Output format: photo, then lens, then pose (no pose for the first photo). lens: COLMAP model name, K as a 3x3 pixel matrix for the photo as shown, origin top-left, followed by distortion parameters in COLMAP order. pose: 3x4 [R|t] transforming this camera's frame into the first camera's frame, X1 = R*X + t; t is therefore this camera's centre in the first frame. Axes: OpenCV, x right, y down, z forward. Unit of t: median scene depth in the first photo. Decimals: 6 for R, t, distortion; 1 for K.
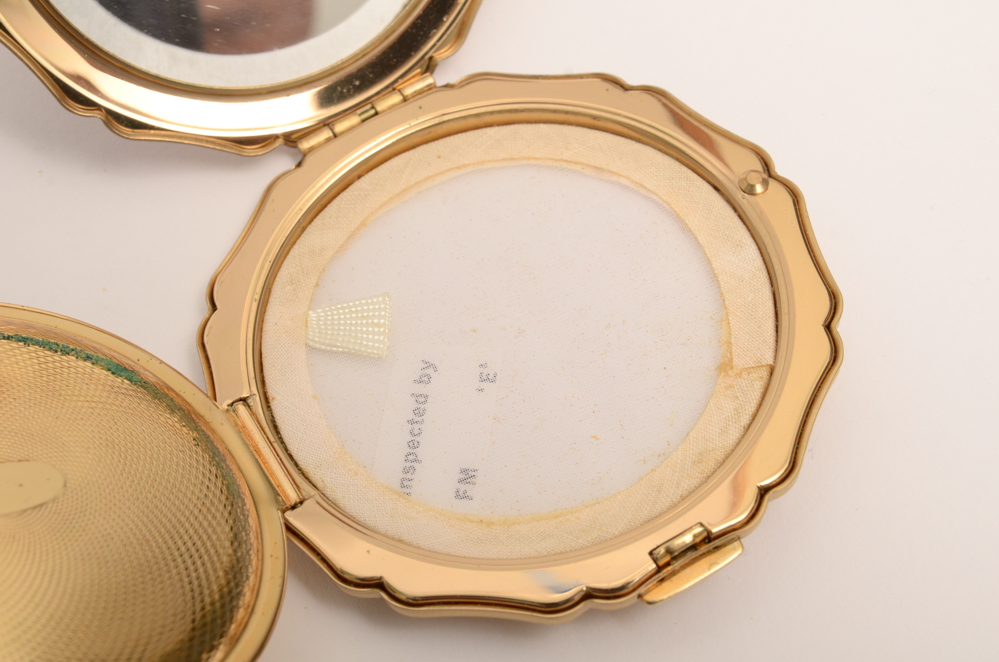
lens RADIAL K [[1783.9, 0, 499.5], [0, 1783.9, 331.0], [0, 0, 1]] dist [-0.036291, -0.033570]
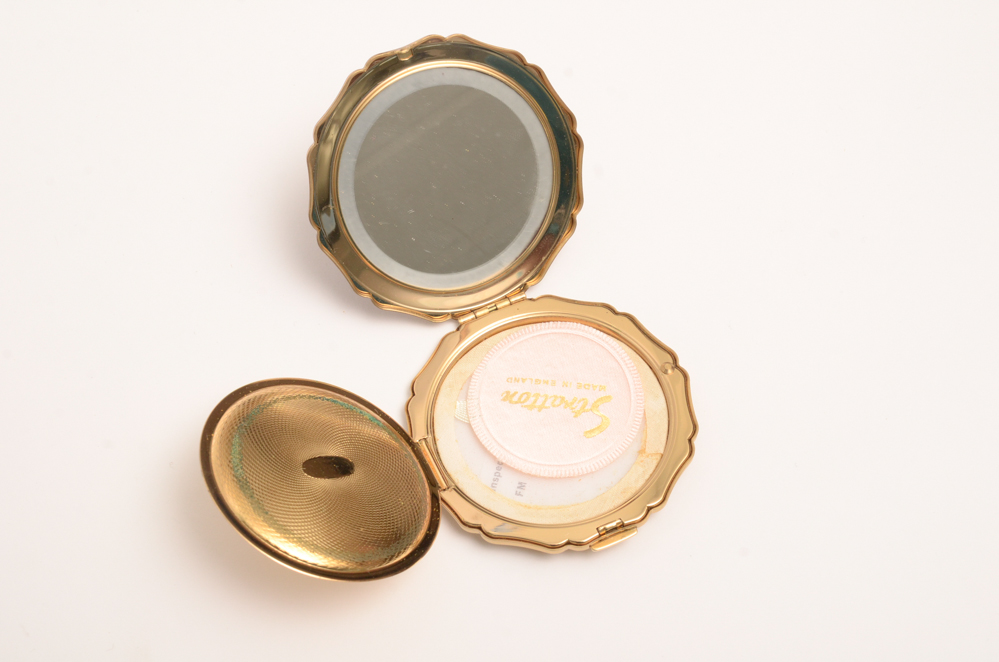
lens RADIAL K [[1783.9, 0, 499.5], [0, 1783.9, 331.0], [0, 0, 1]] dist [-0.036291, -0.033570]
pose [[0.991954, 0.126499, -0.004958, -0.057354], [-0.126533, 0.991935, -0.007321, -0.089593], [0.003992, 0.007889, 0.999961, -1.215252]]
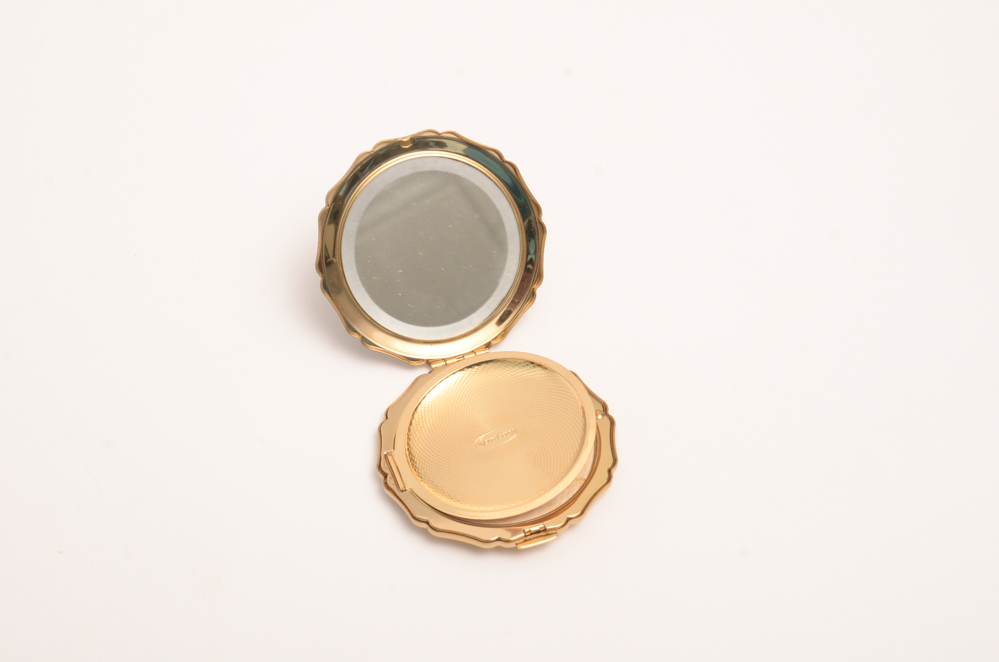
lens RADIAL K [[1783.9, 0, 499.5], [0, 1783.9, 331.0], [0, 0, 1]] dist [-0.036291, -0.033570]
pose [[0.976401, 0.204676, -0.068913, 0.161775], [-0.212811, 0.966181, -0.145619, 0.217867], [0.036778, 0.156848, 0.986938, -1.665214]]
